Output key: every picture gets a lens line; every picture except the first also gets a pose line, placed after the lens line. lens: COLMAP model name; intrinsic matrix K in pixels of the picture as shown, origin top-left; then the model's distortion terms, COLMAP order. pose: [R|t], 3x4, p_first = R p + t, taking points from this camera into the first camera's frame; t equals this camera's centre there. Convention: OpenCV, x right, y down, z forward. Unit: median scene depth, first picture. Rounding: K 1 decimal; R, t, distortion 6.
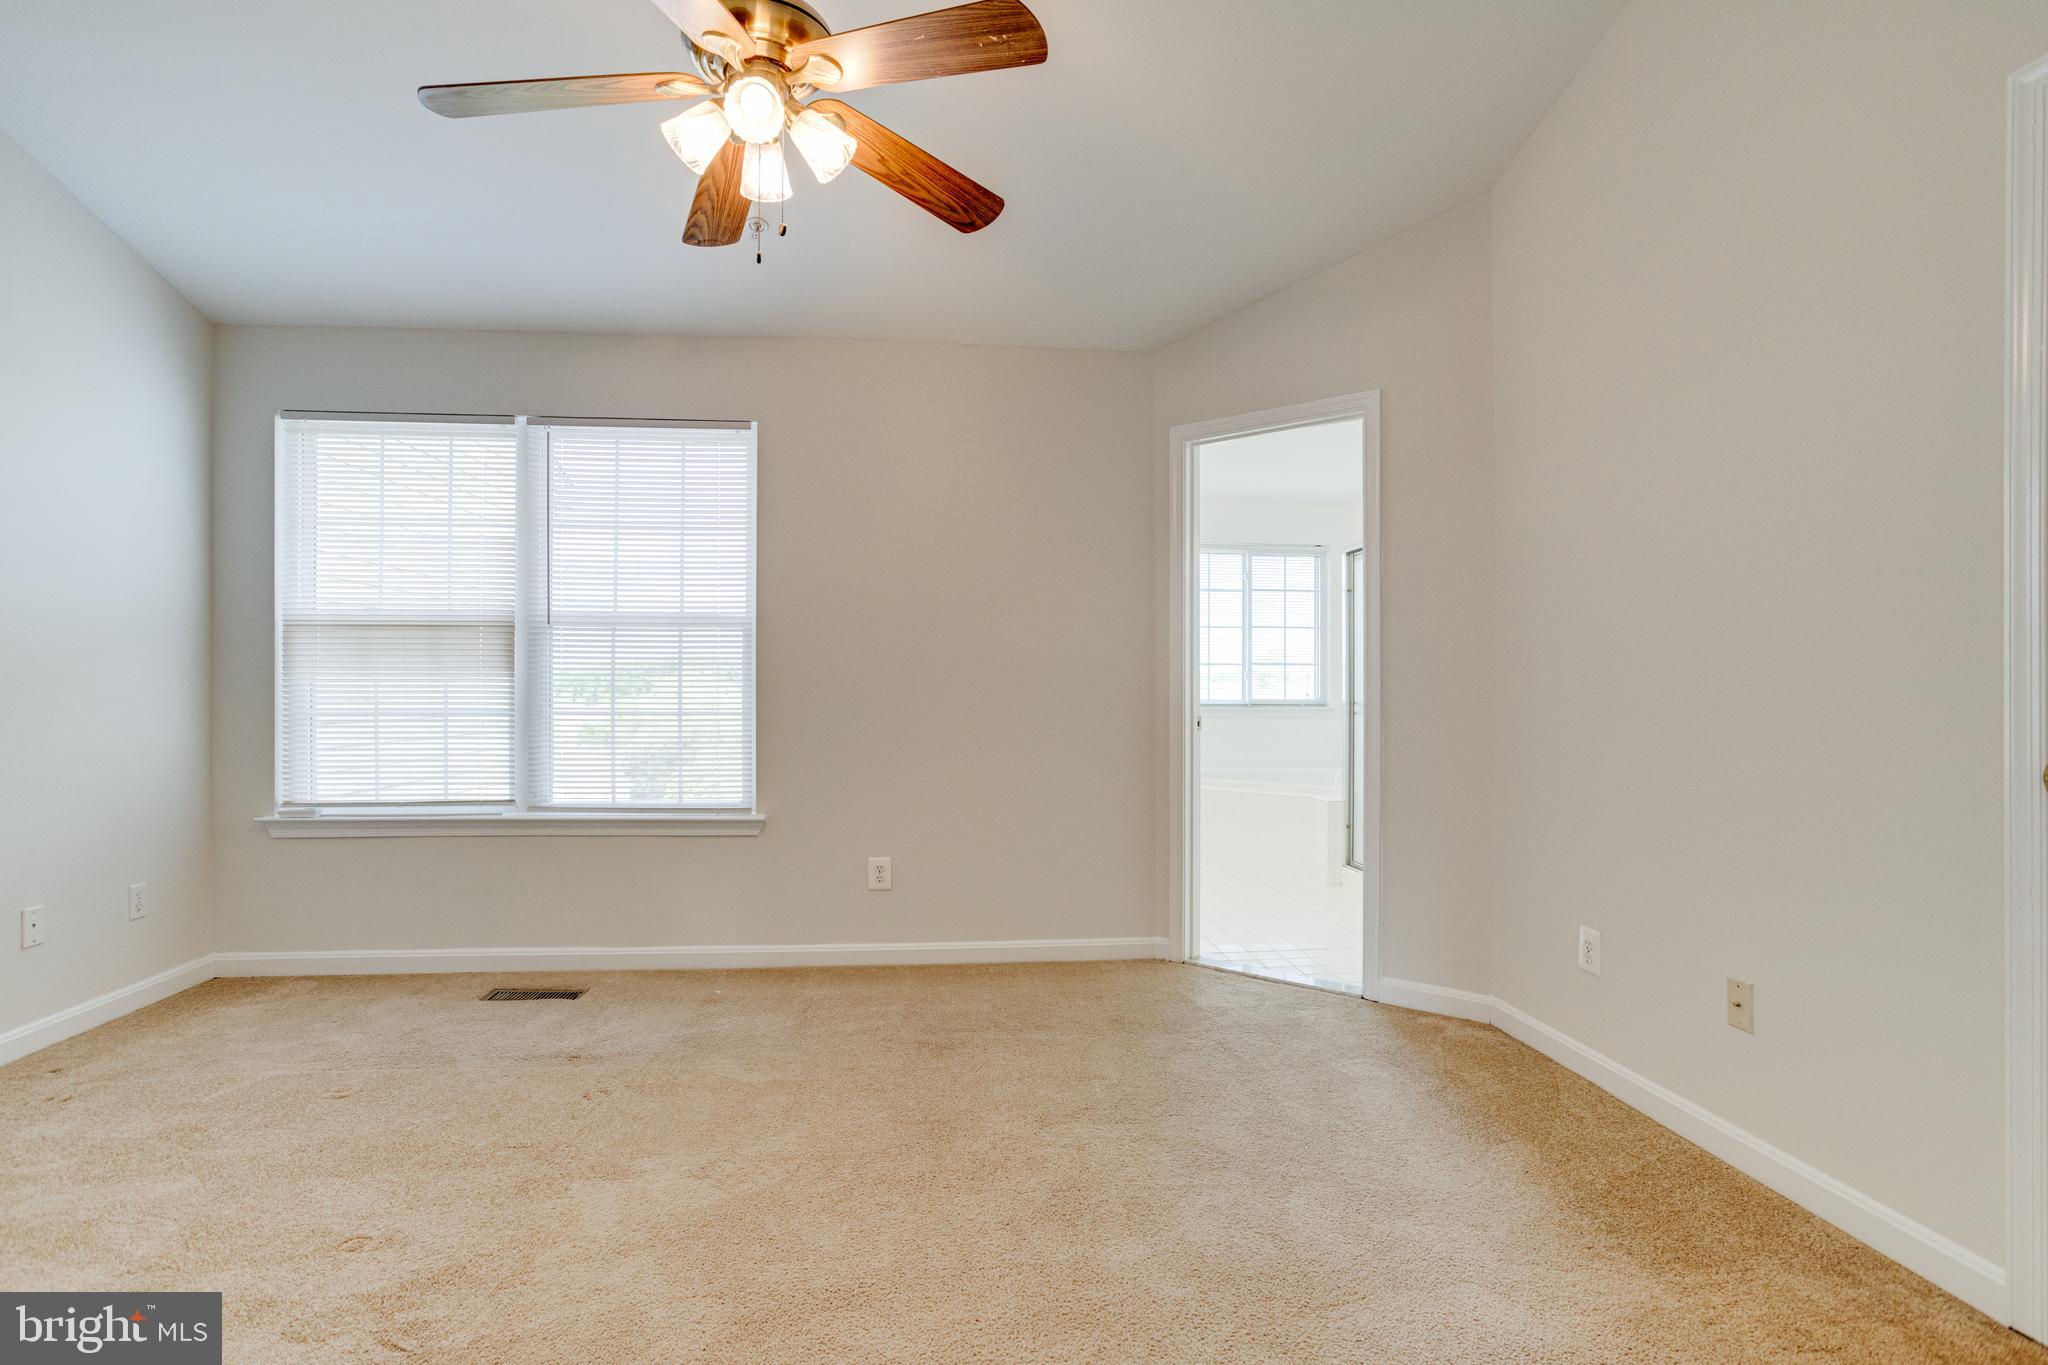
lens RADIAL K [[984.8, 0, 1024.0], [0, 984.8, 682.5], [0, 0, 1]] dist [-0.040104, 0.022701]
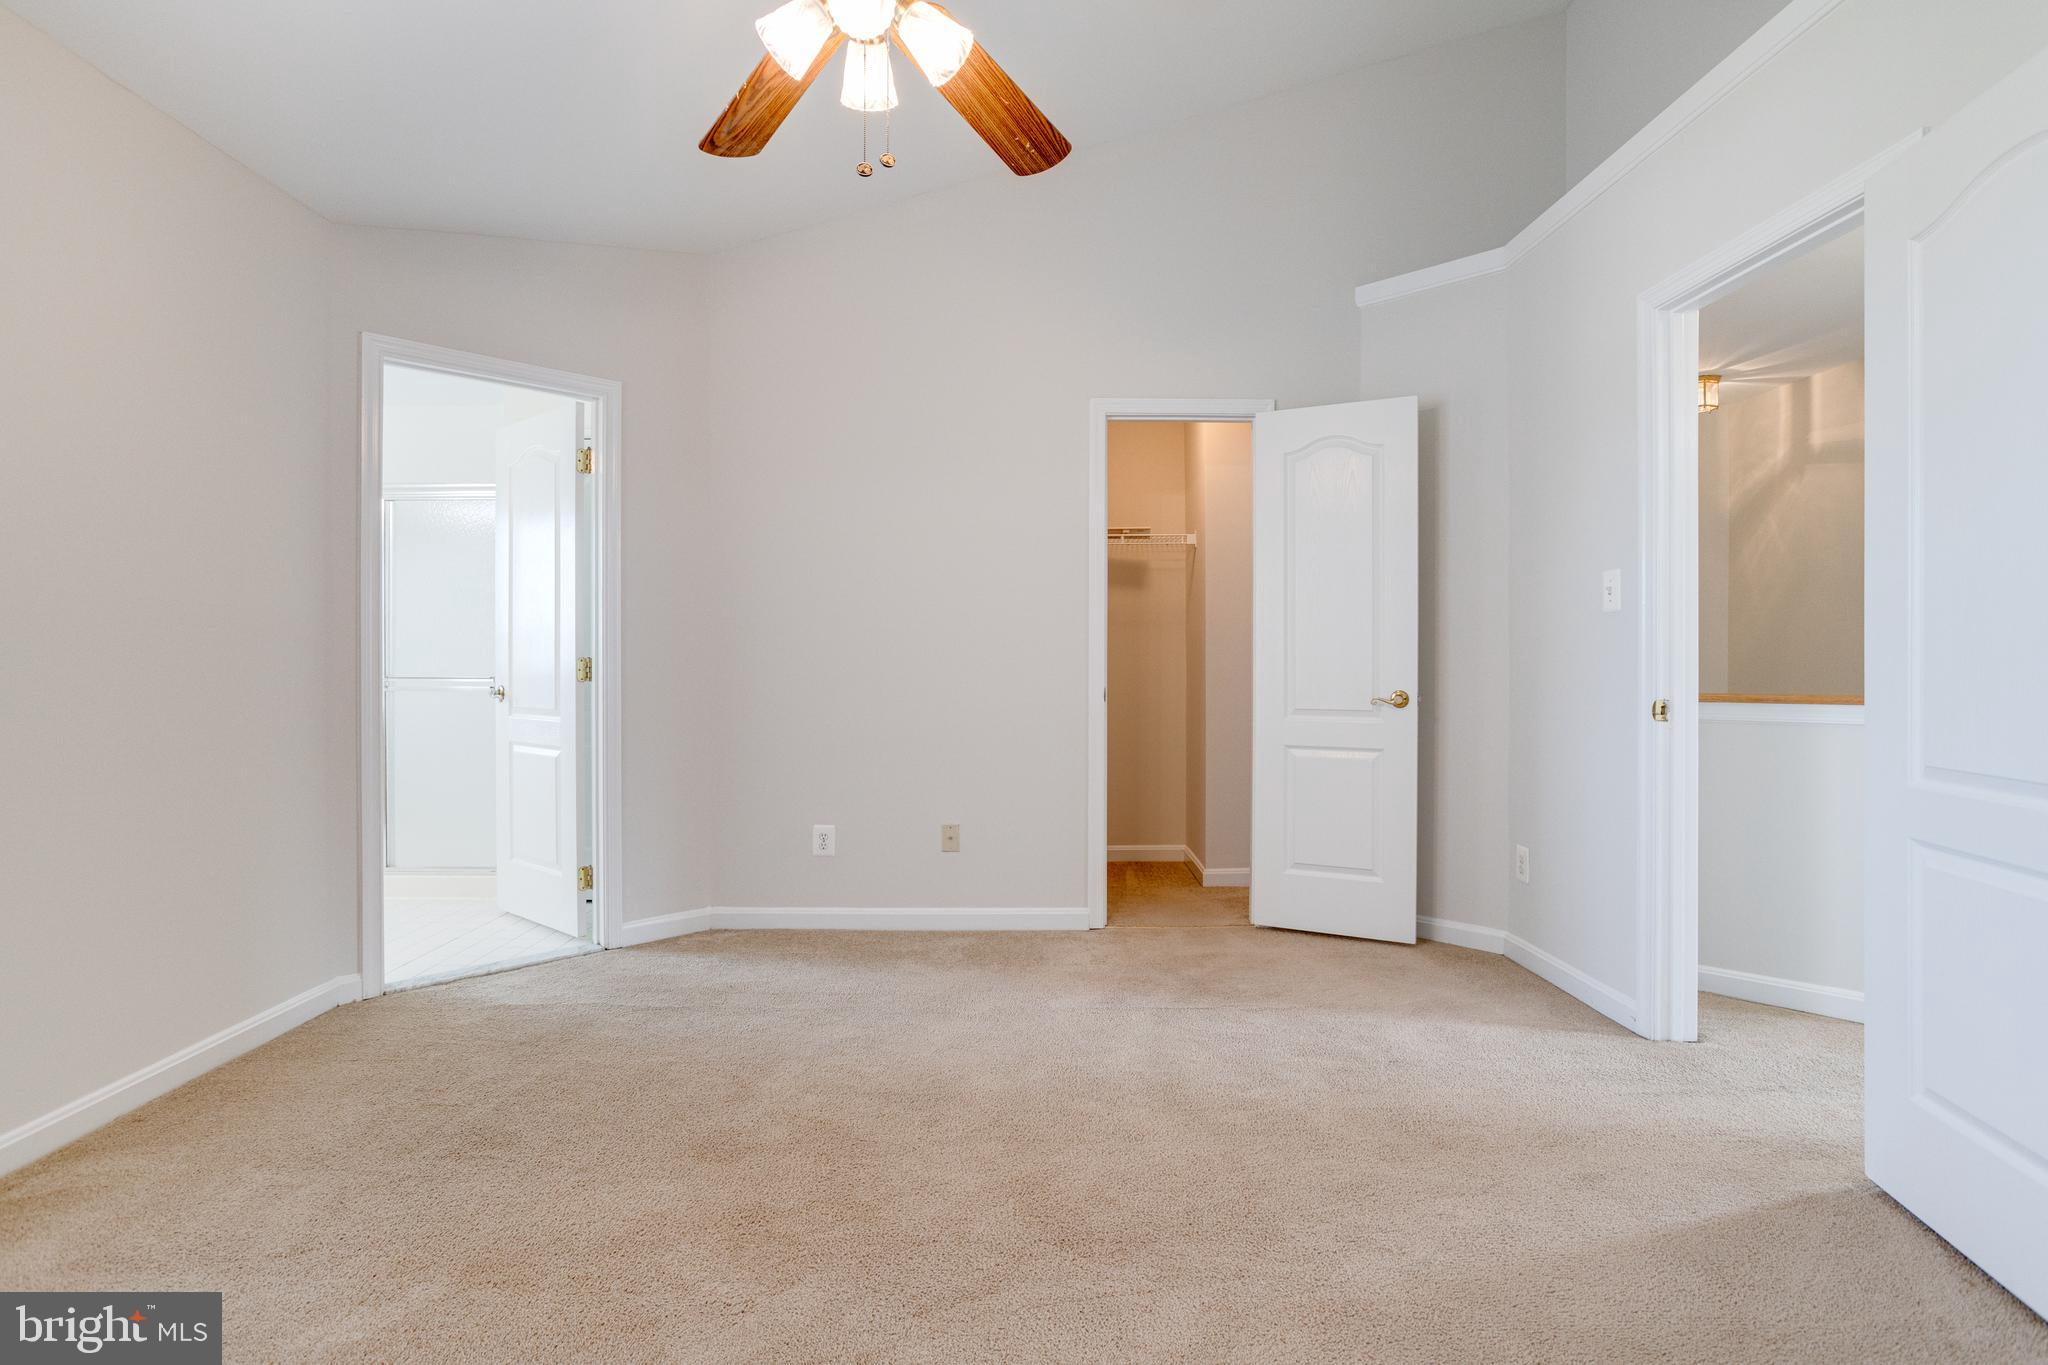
lens RADIAL K [[984.8, 0, 1024.0], [0, 984.8, 682.5], [0, 0, 1]] dist [-0.040104, 0.022701]
pose [[0.089536, -0.022689, 0.995725, -0.720761], [-0.008829, 0.999683, 0.023573, 0.001460], [-0.995944, -0.010902, 0.089308, 0.489398]]
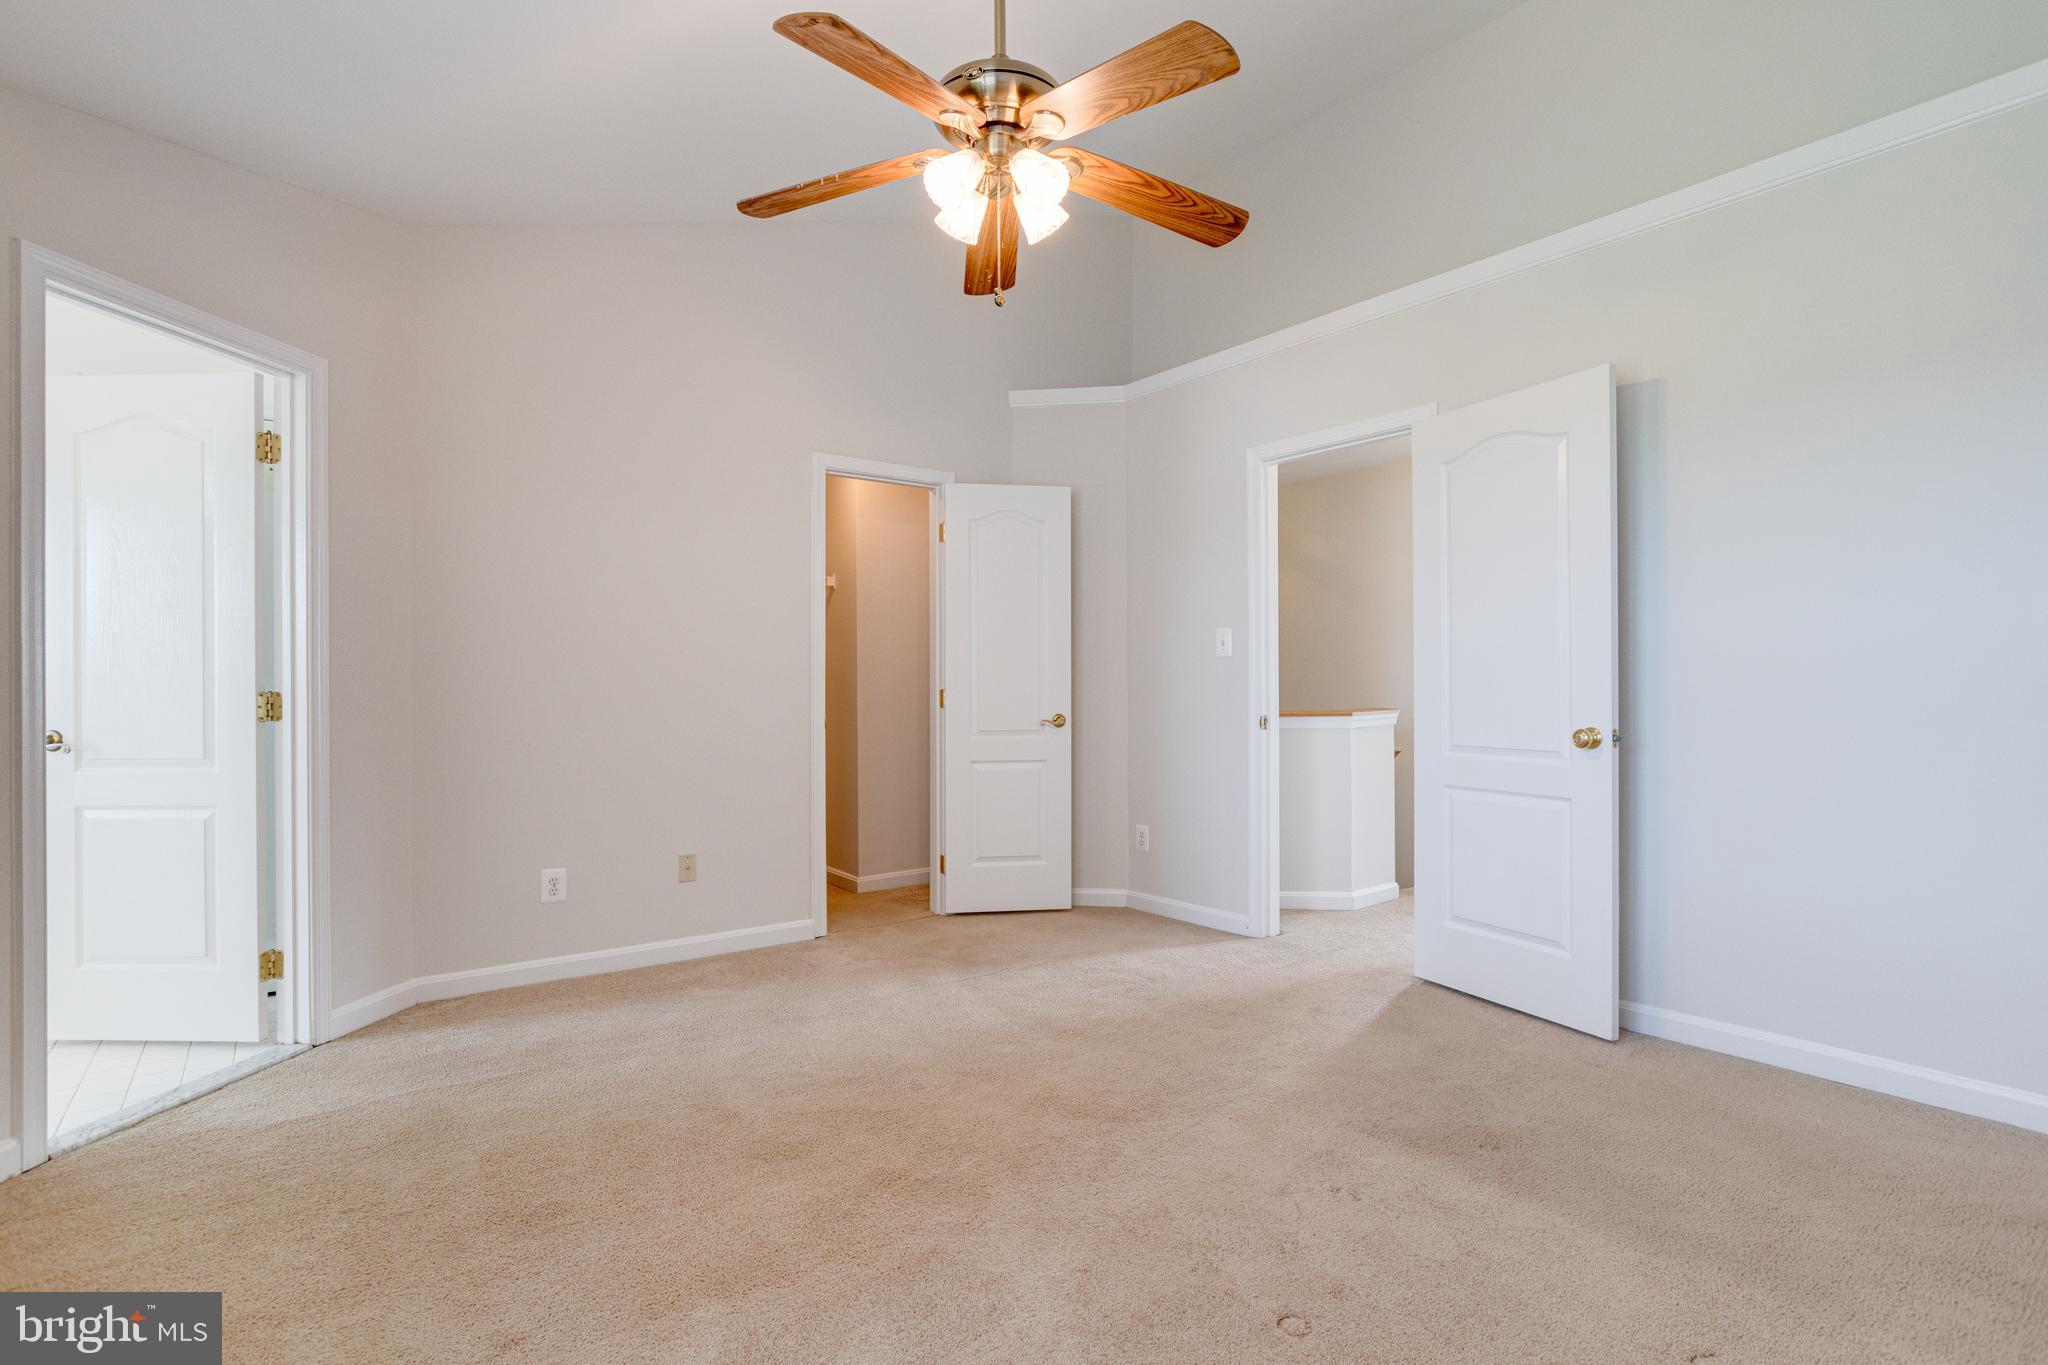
lens RADIAL K [[979.2, 0, 1019.6], [0, 979.2, 715.3], [0, 0, 1]] dist [-0.061549, 0.045789]
pose [[-0.522016, -0.020565, 0.852688, -0.769510], [-0.003486, 0.999752, 0.021978, 0.004233], [-0.852929, 0.008501, -0.521958, 0.977192]]
